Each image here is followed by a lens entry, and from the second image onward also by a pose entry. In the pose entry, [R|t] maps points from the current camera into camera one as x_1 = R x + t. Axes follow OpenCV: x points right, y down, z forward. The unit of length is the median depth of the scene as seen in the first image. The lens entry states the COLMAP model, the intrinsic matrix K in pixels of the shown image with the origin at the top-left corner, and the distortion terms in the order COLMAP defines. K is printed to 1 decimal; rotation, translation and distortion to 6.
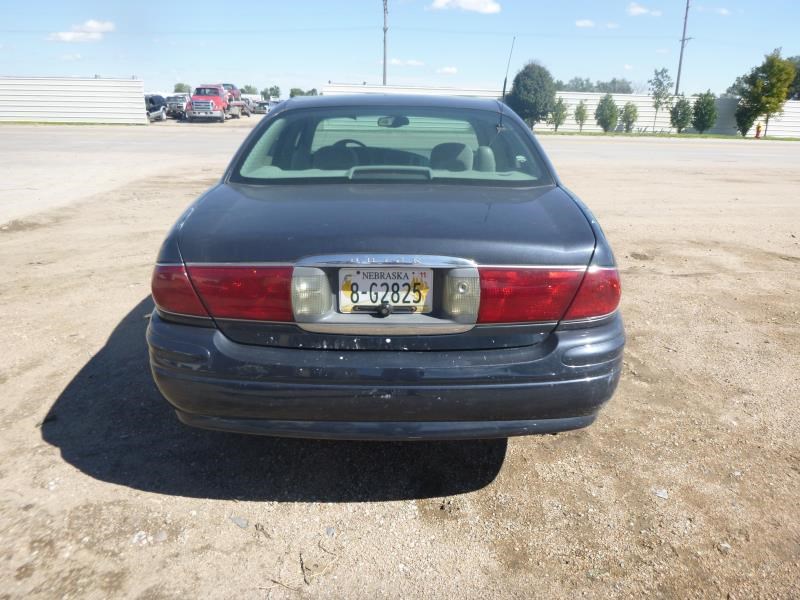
lens RADIAL K [[604.5, 0, 400.0], [0, 604.5, 300.0], [0, 0, 1]] dist [-0.000770, -0.010922]
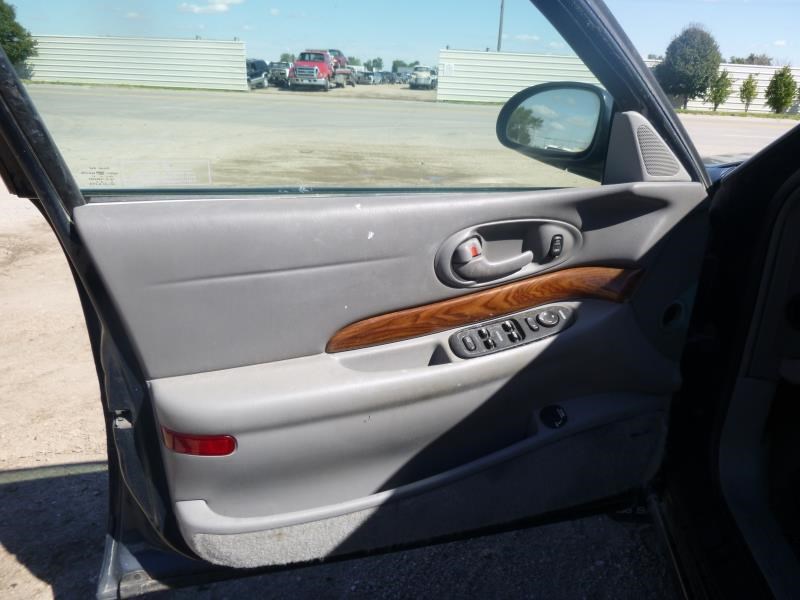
lens RADIAL K [[604.5, 0, 400.0], [0, 604.5, 300.0], [0, 0, 1]] dist [-0.000770, -0.010922]
pose [[0.987501, 0.071069, -0.140679, -0.032683], [-0.065607, 0.996914, 0.043096, -0.025767], [0.143307, -0.033328, 0.989117, 0.101137]]
